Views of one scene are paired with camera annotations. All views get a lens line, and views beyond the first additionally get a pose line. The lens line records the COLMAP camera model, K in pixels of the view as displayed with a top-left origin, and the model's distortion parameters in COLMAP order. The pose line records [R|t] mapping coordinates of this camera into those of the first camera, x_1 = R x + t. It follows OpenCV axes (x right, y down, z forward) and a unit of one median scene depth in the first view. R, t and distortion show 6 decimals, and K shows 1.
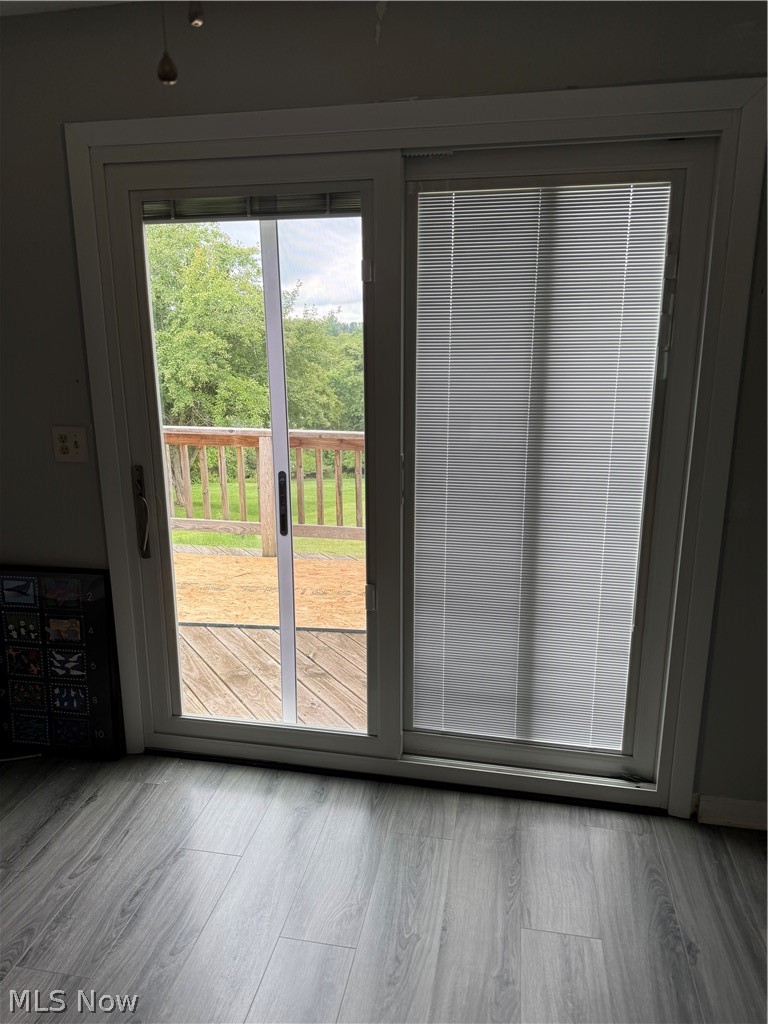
lens RADIAL K [[717.2, 0, 384.0], [0, 717.2, 512.0], [0, 0, 1]] dist [0.057228, -0.045934]
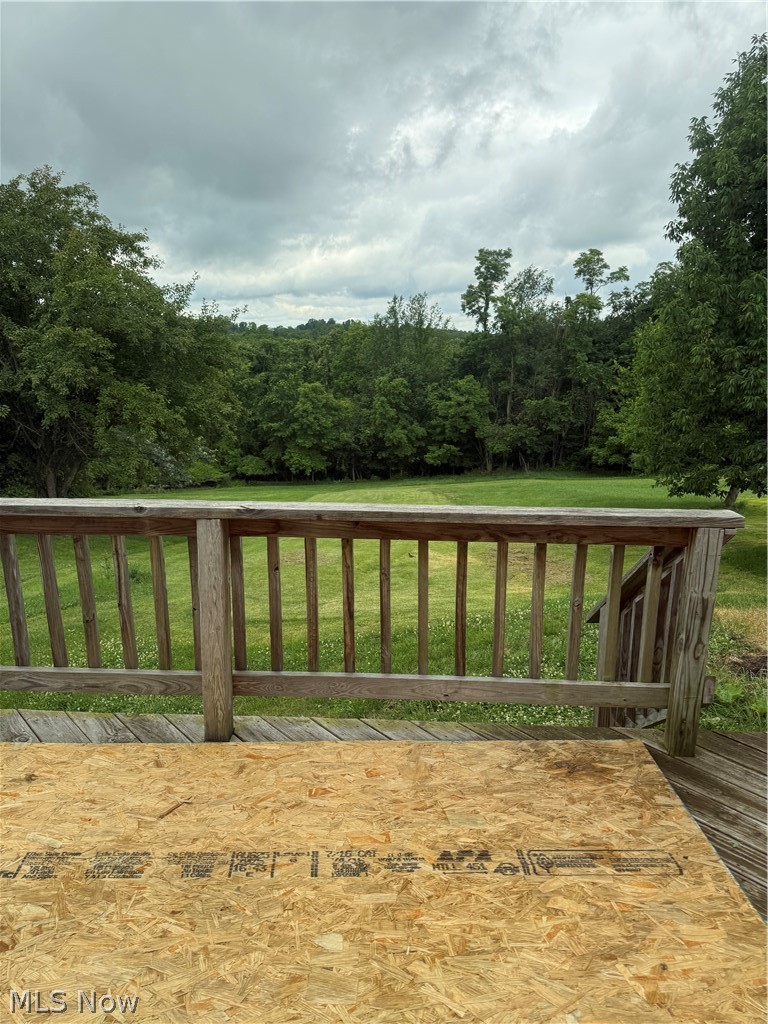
lens RADIAL K [[723.6, 0, 408.7], [0, 723.6, 510.0], [0, 0, 1]] dist [0.044611, -0.101974]
pose [[0.984675, -0.029558, 0.171879, -0.026176], [0.030719, 0.999520, -0.004100, -0.024538], [-0.171675, 0.009317, 0.985110, 0.106868]]
